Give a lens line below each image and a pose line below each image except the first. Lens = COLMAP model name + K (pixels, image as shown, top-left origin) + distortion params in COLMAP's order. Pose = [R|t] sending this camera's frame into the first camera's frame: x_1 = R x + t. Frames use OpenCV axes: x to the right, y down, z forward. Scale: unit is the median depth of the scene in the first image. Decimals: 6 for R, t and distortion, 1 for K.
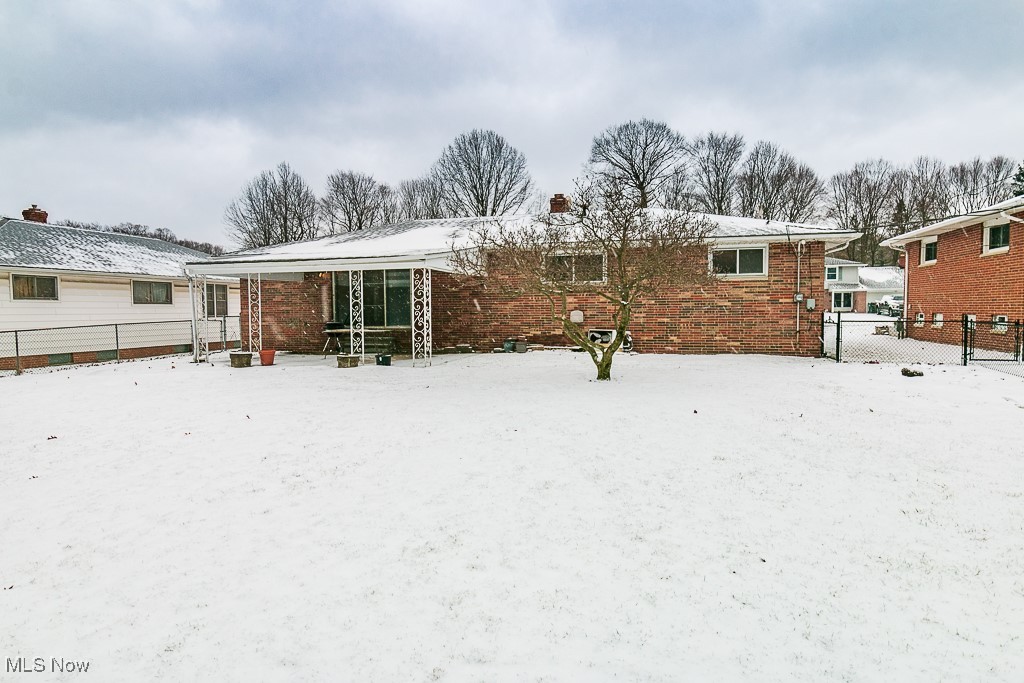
lens RADIAL K [[619.9, 0, 486.5], [0, 619.9, 338.7], [0, 0, 1]] dist [-0.000506, 0.000052]
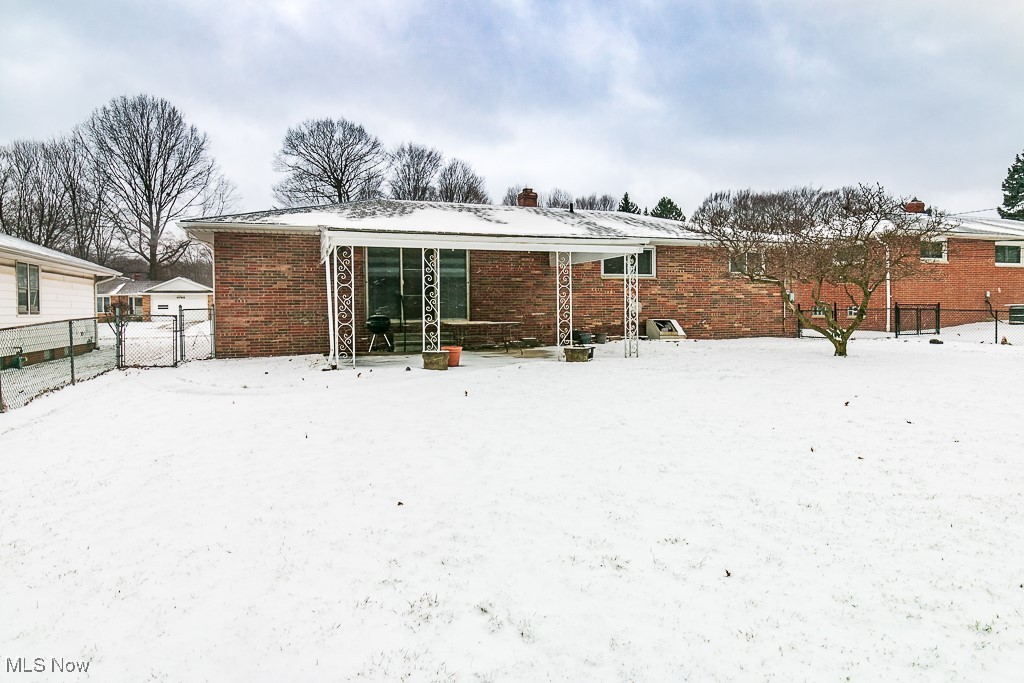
lens RADIAL K [[619.9, 0, 486.5], [0, 619.9, 338.7], [0, 0, 1]] dist [-0.000506, 0.000052]
pose [[0.812180, -0.026631, 0.582799, -0.689469], [0.030030, 0.999542, 0.003824, 0.005951], [-0.582634, 0.014396, 0.812607, 0.293398]]
